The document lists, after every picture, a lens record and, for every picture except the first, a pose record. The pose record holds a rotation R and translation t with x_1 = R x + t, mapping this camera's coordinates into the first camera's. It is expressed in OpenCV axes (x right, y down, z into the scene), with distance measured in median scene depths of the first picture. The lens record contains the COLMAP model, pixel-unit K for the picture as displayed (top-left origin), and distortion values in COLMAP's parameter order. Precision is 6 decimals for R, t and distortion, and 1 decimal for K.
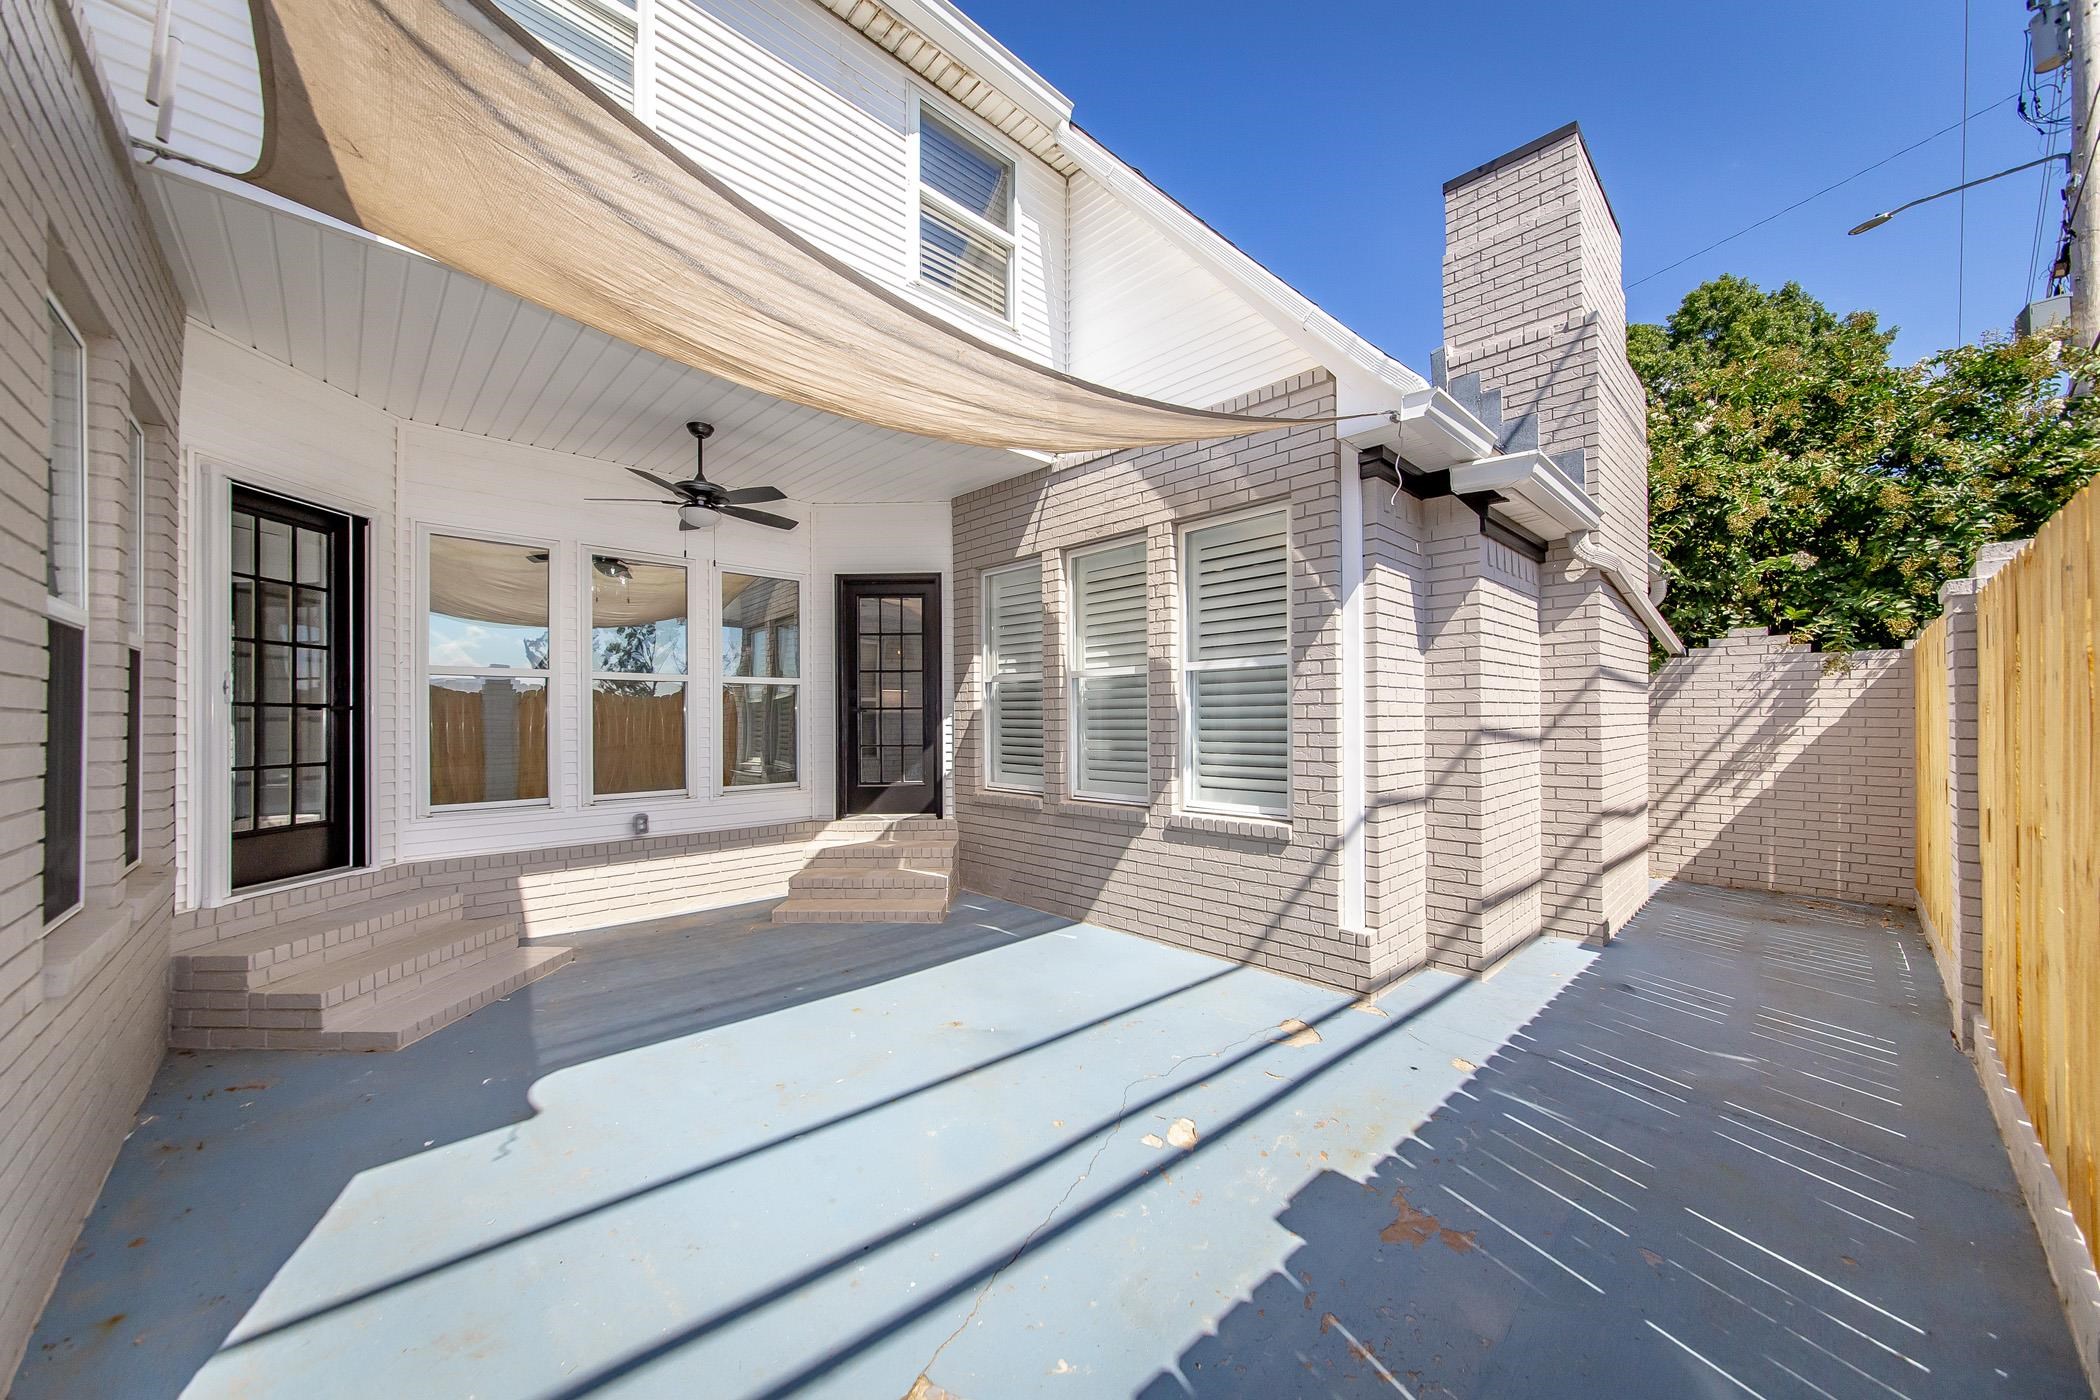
lens RADIAL K [[731.3, 0, 1049.9], [0, 731.3, 711.9], [0, 0, 1]] dist [0.001463, 0.000022]
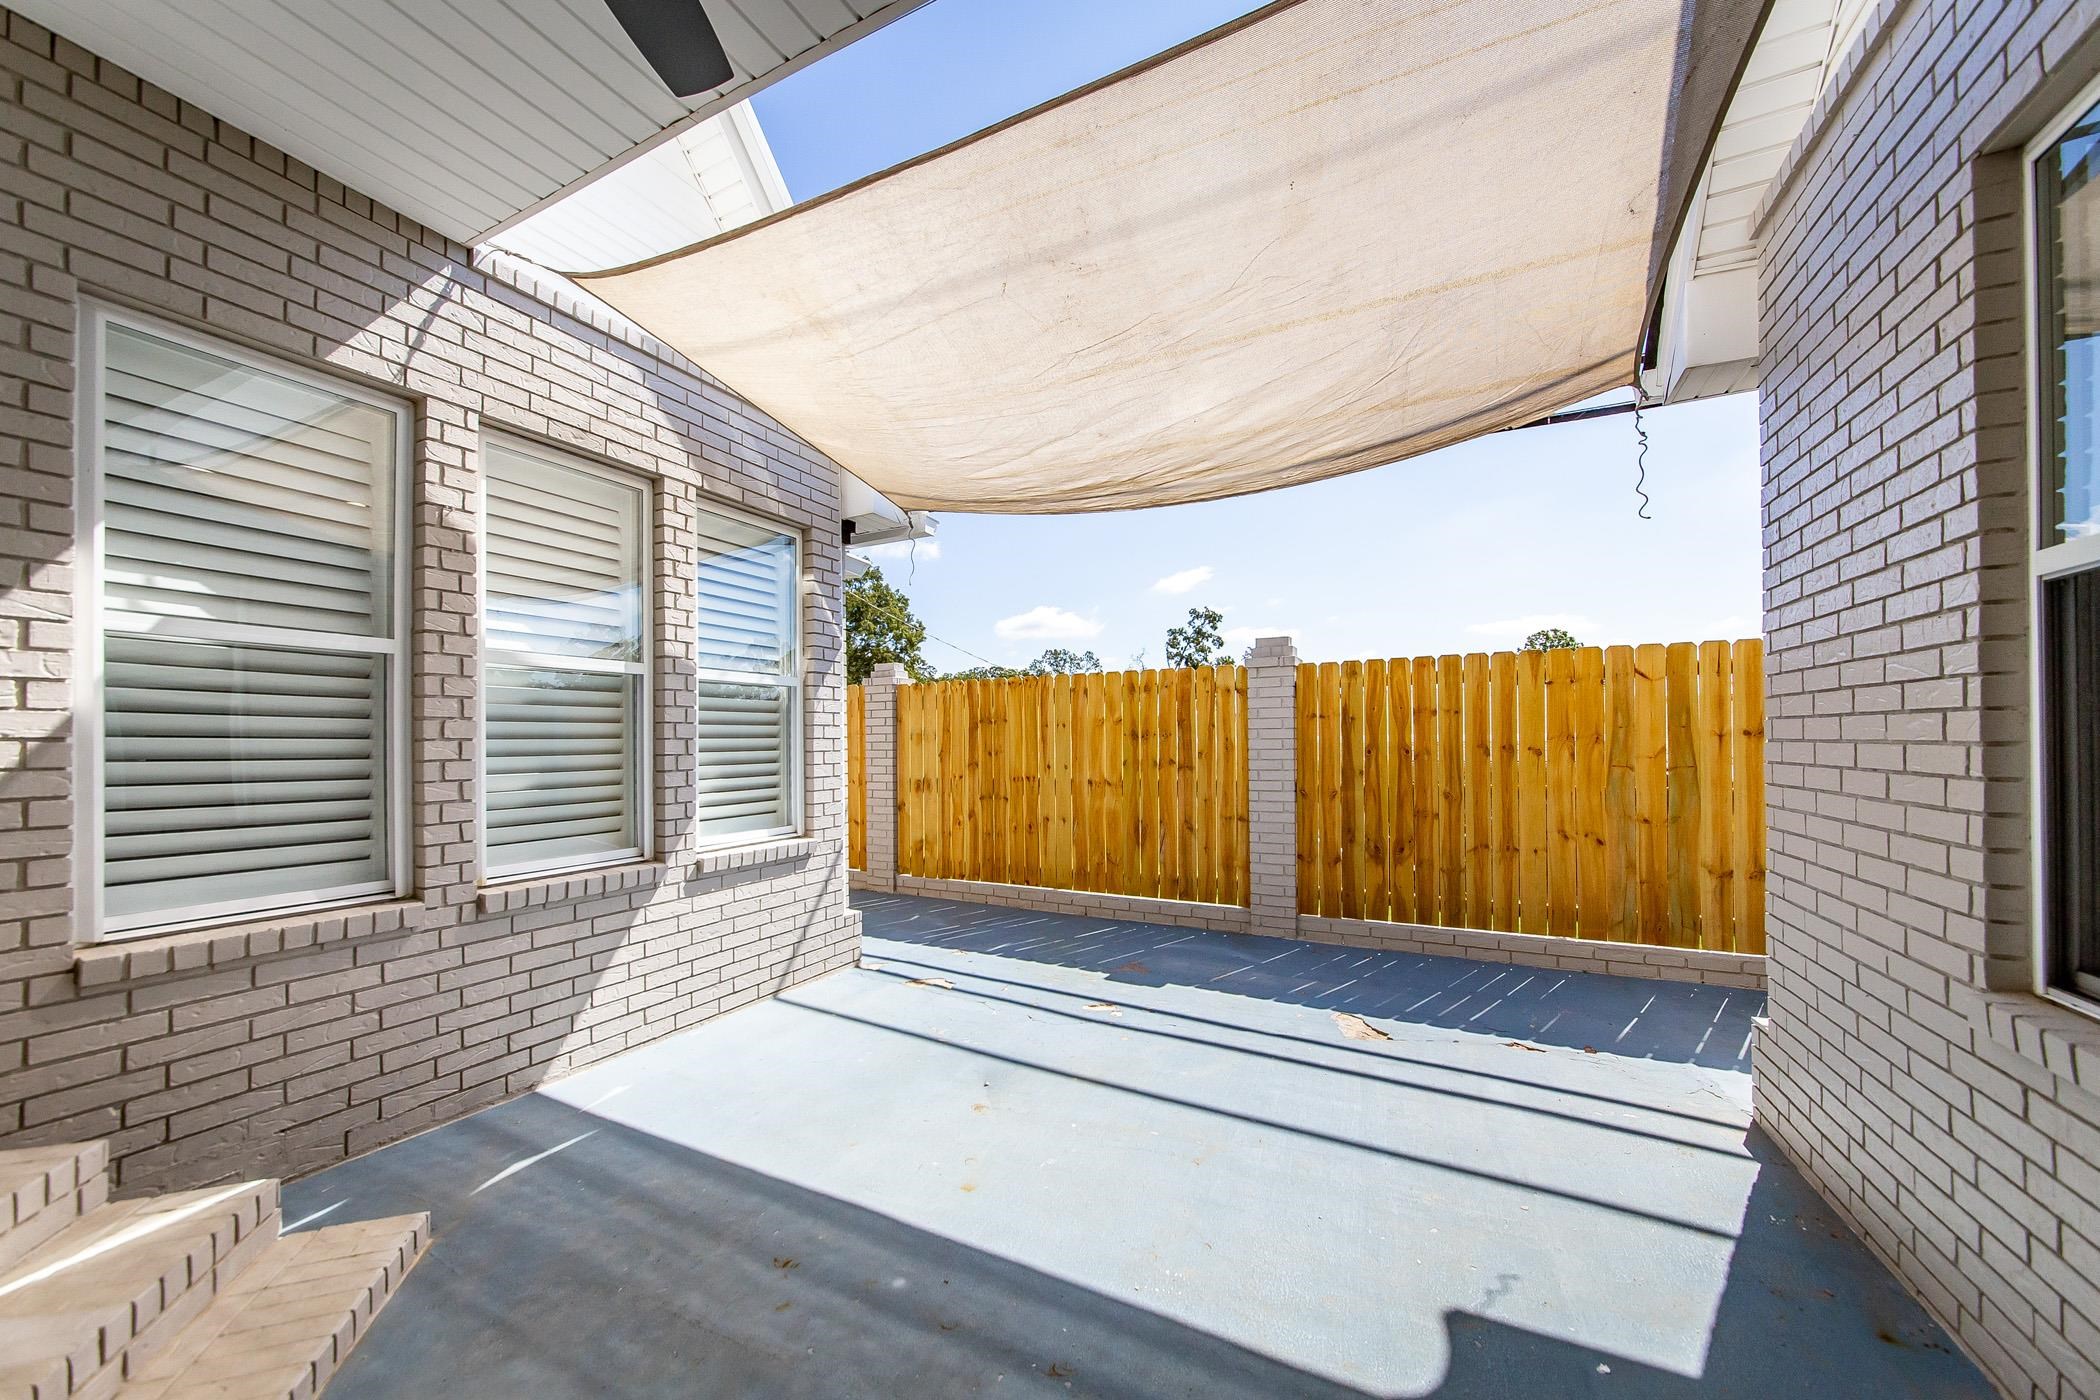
lens RADIAL K [[746.5, 0, 1030.5], [0, 746.5, 736.8], [0, 0, 1]] dist [0.007862, -0.003072]
pose [[-0.289759, 0.012401, 0.957019, -0.712913], [0.000272, 0.999917, -0.012875, 0.018605], [-0.957100, -0.003471, -0.289738, 0.892211]]
